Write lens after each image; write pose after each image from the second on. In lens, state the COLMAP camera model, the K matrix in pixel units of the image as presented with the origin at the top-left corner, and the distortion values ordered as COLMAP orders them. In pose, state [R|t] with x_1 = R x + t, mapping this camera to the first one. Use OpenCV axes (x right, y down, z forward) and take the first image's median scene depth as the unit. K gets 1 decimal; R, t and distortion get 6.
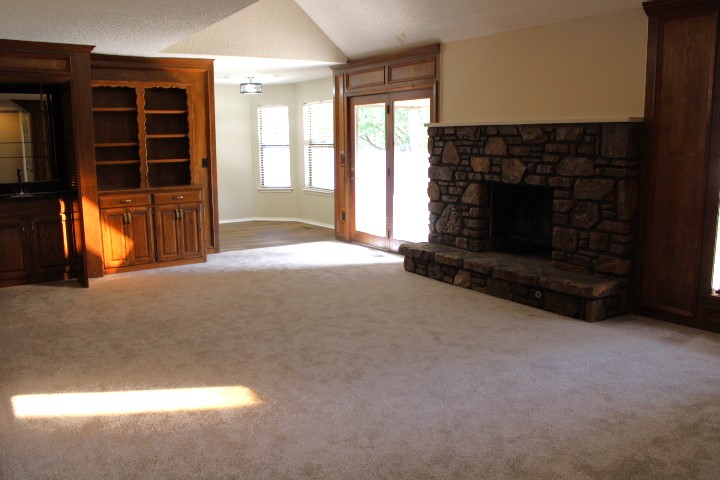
lens RADIAL K [[601.8, 0, 360.2], [0, 601.8, 237.0], [0, 0, 1]] dist [-0.166951, 0.150059]
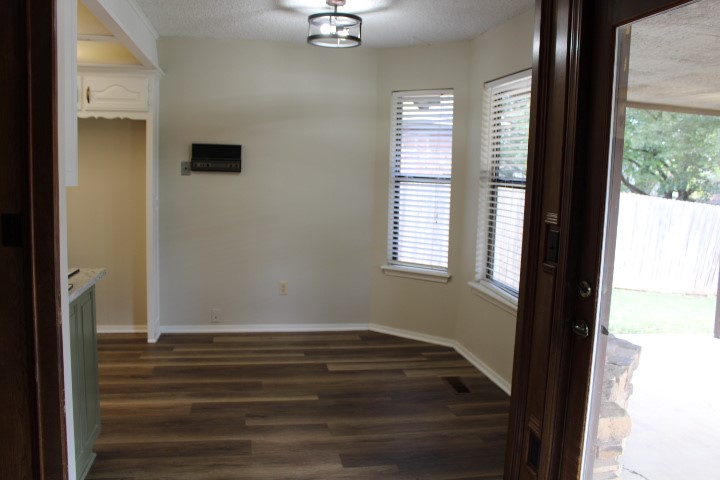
lens RADIAL K [[601.8, 0, 360.2], [0, 601.8, 237.0], [0, 0, 1]] dist [-0.166951, 0.150059]
pose [[0.922734, 0.083023, -0.376389, -0.006953], [-0.102304, 0.994254, -0.031495, -0.089594], [0.371611, 0.067567, 0.925926, 0.559736]]
